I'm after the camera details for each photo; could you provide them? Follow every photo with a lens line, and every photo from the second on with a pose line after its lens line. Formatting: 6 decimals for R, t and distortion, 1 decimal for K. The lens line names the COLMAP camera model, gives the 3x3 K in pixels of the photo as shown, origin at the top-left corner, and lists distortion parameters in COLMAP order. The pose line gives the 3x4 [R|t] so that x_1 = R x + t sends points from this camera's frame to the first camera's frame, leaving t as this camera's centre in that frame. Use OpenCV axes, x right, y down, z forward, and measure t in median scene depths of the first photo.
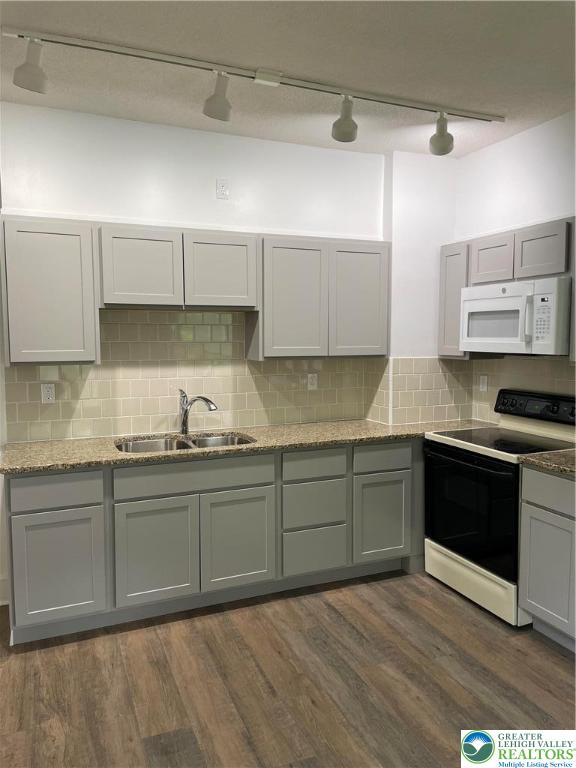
lens RADIAL K [[578.8, 0, 288.0], [0, 578.8, 384.4], [0, 0, 1]] dist [0.070685, -0.086058]
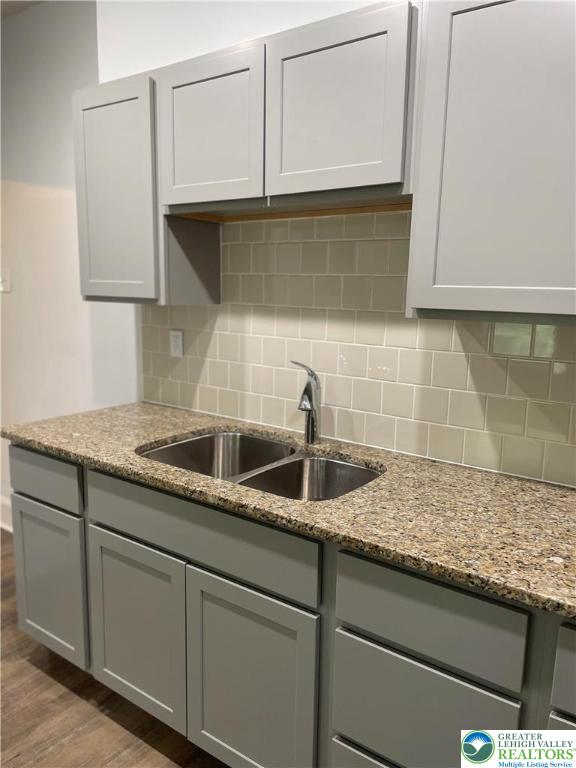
lens RADIAL K [[578.8, 0, 287.4], [0, 578.8, 382.1], [0, 0, 1]] dist [0.070685, -0.086058]
pose [[0.501998, 0.154706, -0.850920, 0.293692], [-0.095833, 0.987763, 0.123049, -0.041127], [0.859543, 0.019776, 0.510680, 0.768439]]
